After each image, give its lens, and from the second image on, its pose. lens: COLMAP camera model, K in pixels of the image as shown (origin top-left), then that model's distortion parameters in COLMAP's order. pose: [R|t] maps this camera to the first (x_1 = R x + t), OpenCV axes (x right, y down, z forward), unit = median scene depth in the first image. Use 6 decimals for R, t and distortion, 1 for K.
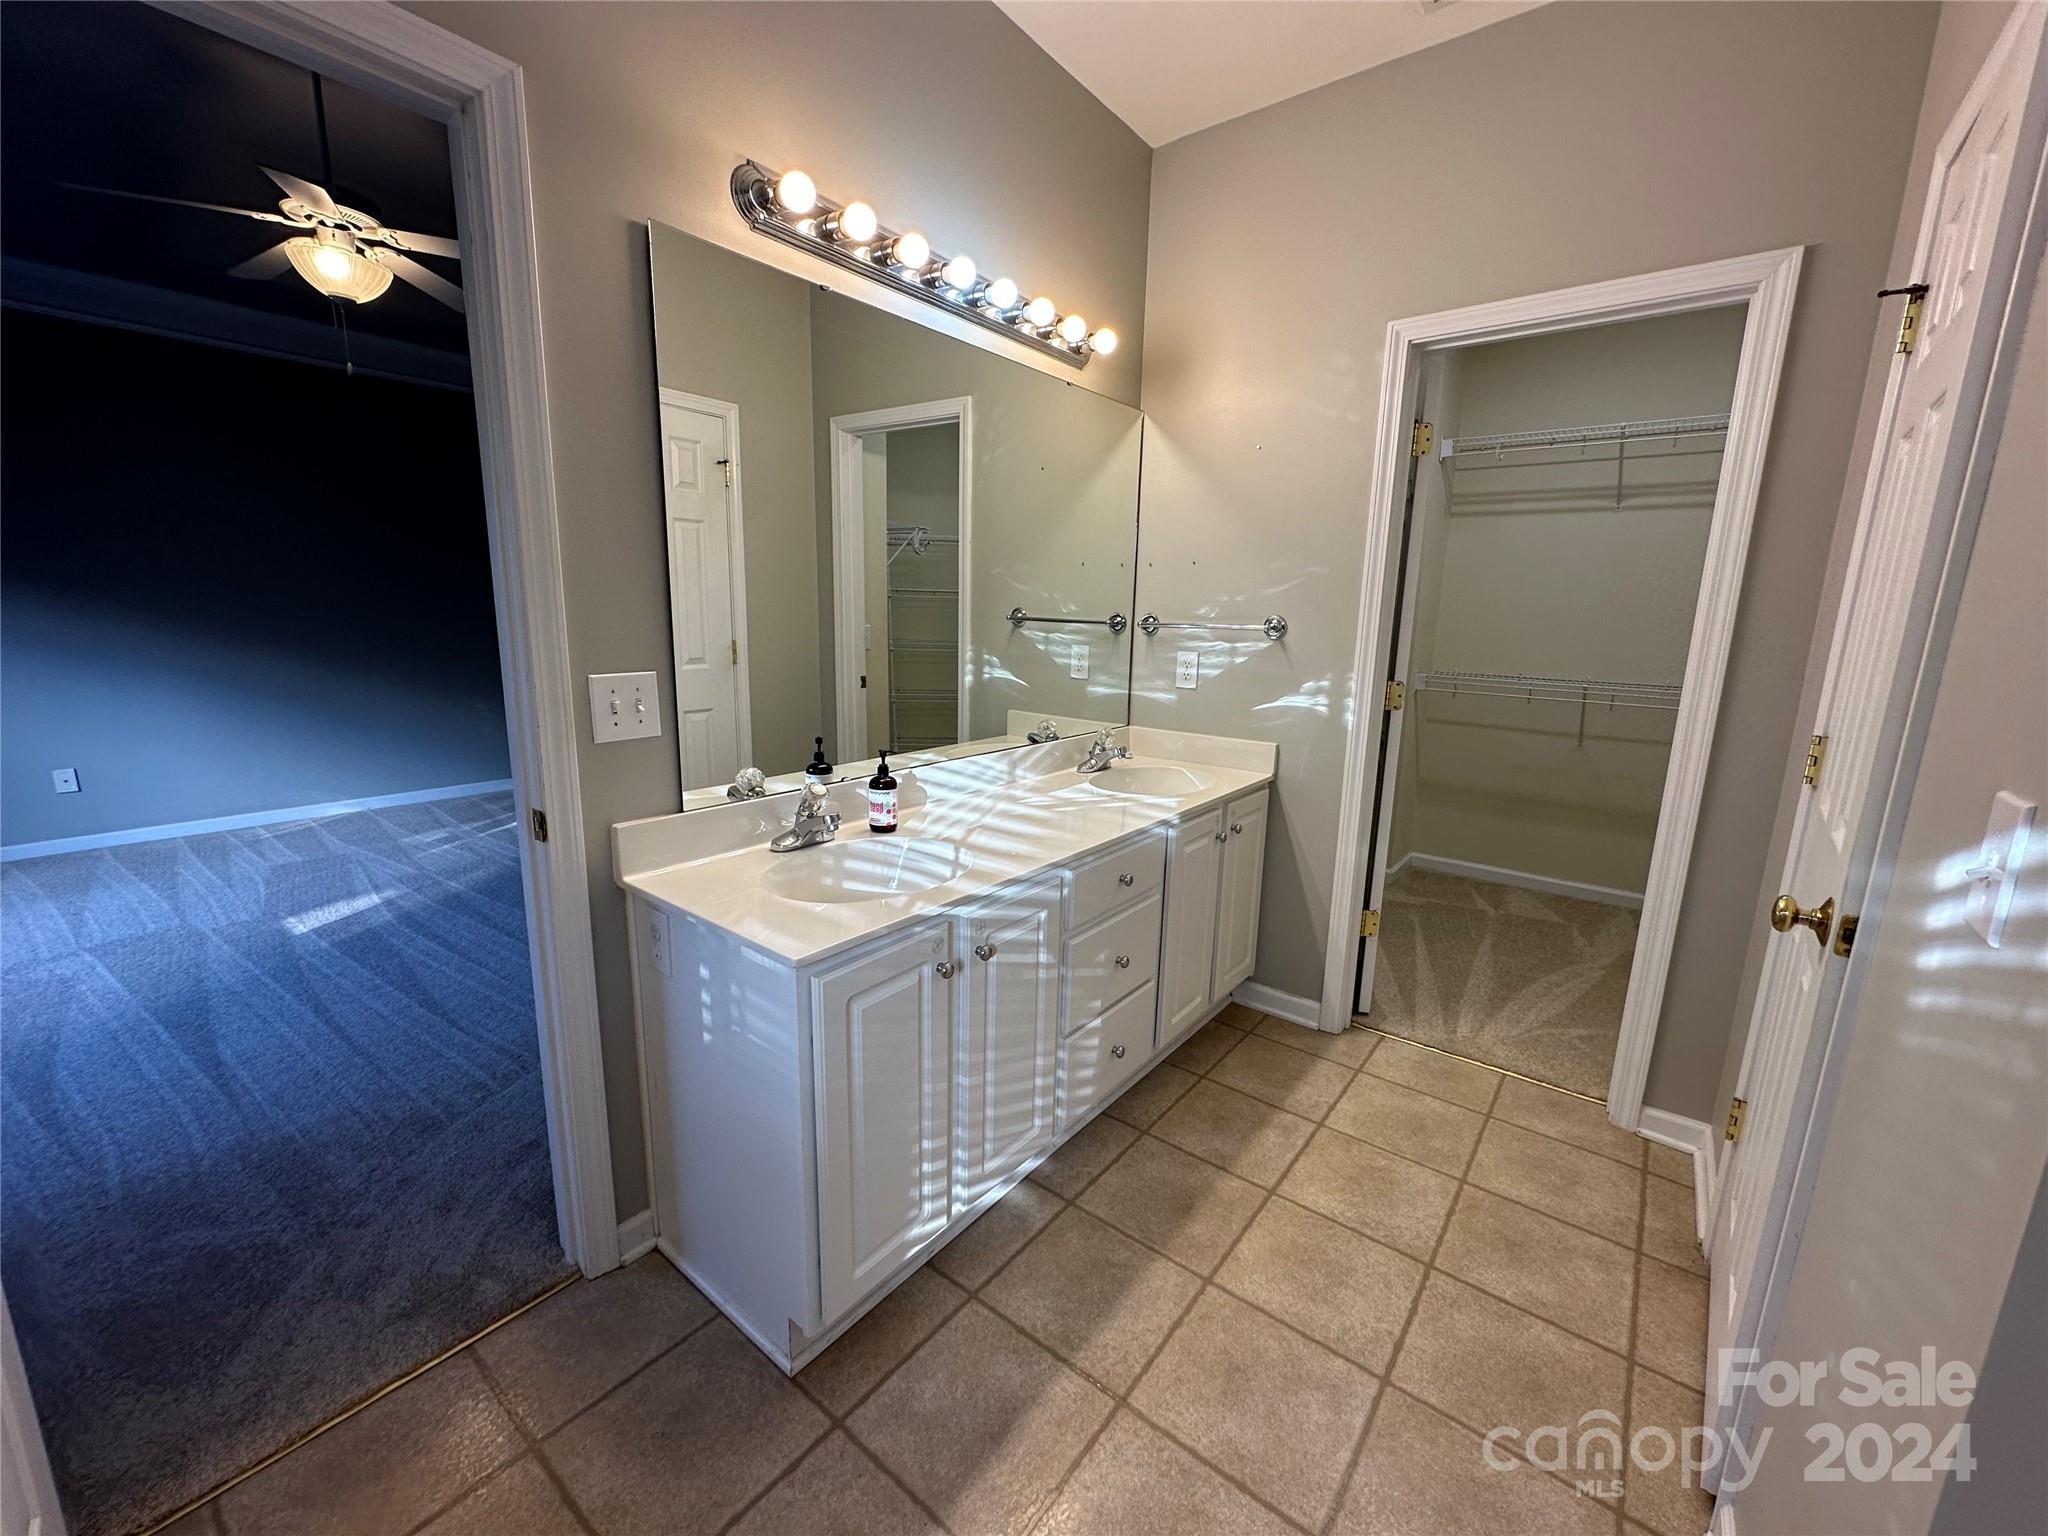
lens RADIAL K [[818.4, 0, 1025.1], [0, 818.4, 767.7], [0, 0, 1]] dist [-0.001399, 0.000126]
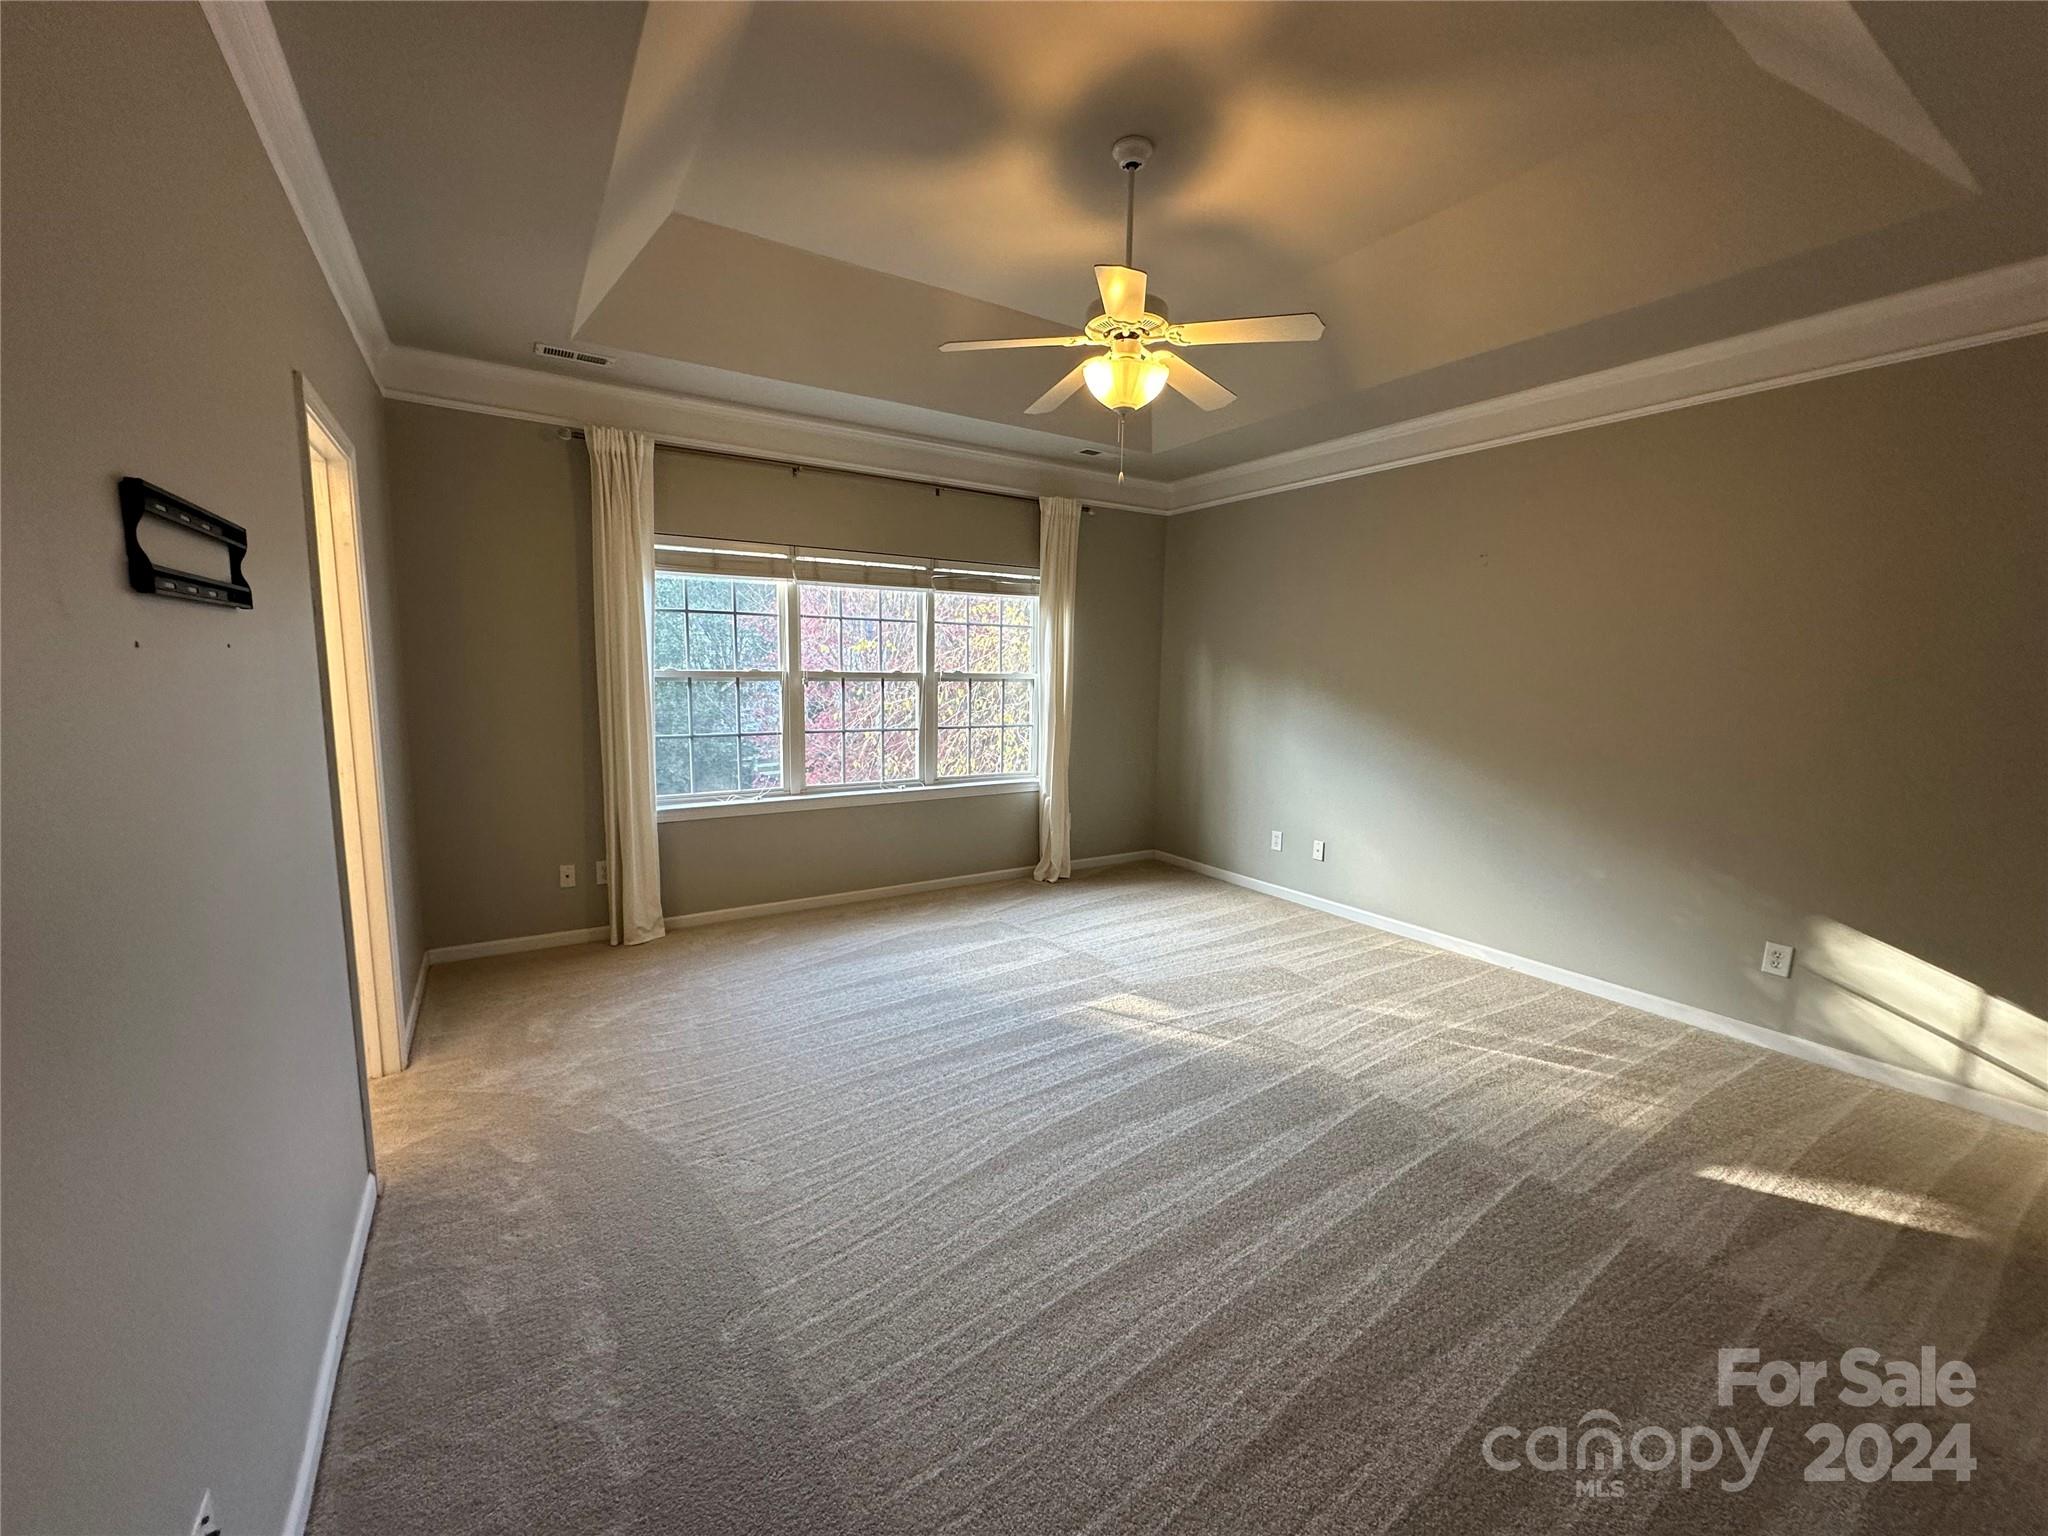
lens RADIAL K [[818.4, 0, 1025.1], [0, 818.4, 767.7], [0, 0, 1]] dist [-0.001399, 0.000126]
pose [[-0.335129, 0.090399, -0.937826, 0.145085], [-0.207138, 0.963963, 0.166938, -0.275525], [0.919121, 0.250205, -0.304327, 1.193270]]
